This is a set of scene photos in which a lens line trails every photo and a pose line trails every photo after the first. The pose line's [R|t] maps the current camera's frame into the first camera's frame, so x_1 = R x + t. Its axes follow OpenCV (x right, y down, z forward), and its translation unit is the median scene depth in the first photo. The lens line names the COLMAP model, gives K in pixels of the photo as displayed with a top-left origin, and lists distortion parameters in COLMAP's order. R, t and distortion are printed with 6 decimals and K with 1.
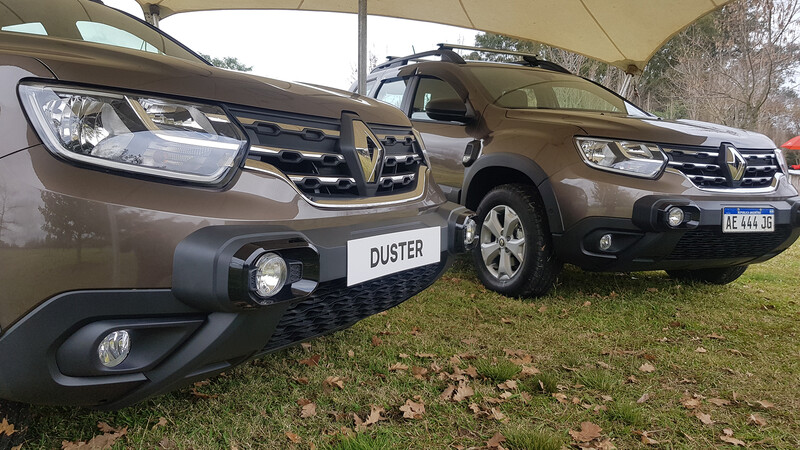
lens RADIAL K [[651.7, 0, 398.9], [0, 651.7, 216.0], [0, 0, 1]] dist [0.085801, -0.129401]
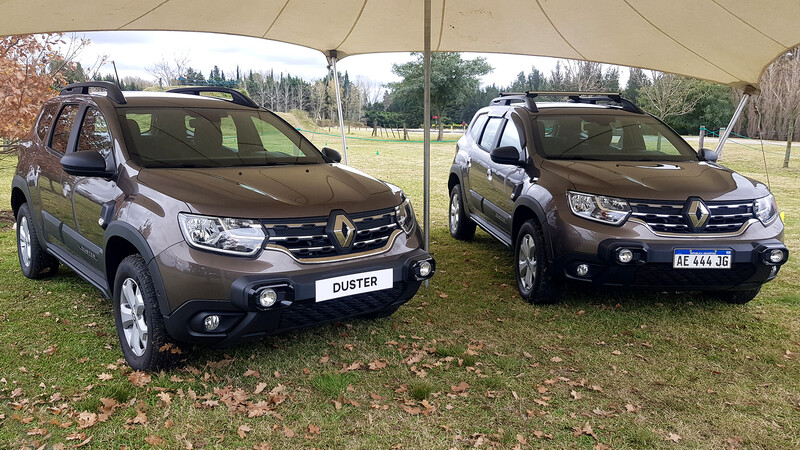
lens RADIAL K [[593.0, 0, 381.7], [0, 593.0, 227.8], [0, 0, 1]] dist [0.093343, -0.152573]
pose [[0.941996, 0.038659, -0.333389, 0.657159], [-0.021838, 0.998299, 0.054056, -0.210188], [0.334912, -0.043640, 0.941238, -0.635469]]
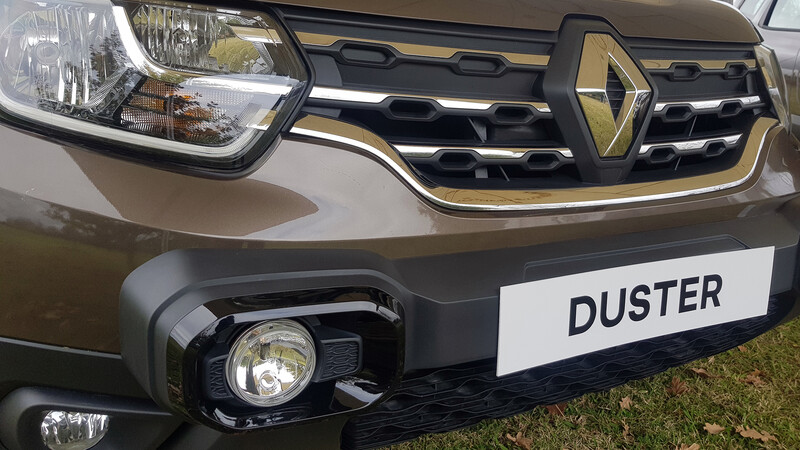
lens RADIAL K [[651.7, 0, 398.9], [0, 651.7, 216.0], [0, 0, 1]] dist [0.085801, -0.129401]
pose [[0.848078, 0.109896, -0.518349, 0.089056], [-0.053657, 0.991039, 0.122323, -0.060422], [0.527147, -0.075926, 0.846375, 0.479244]]
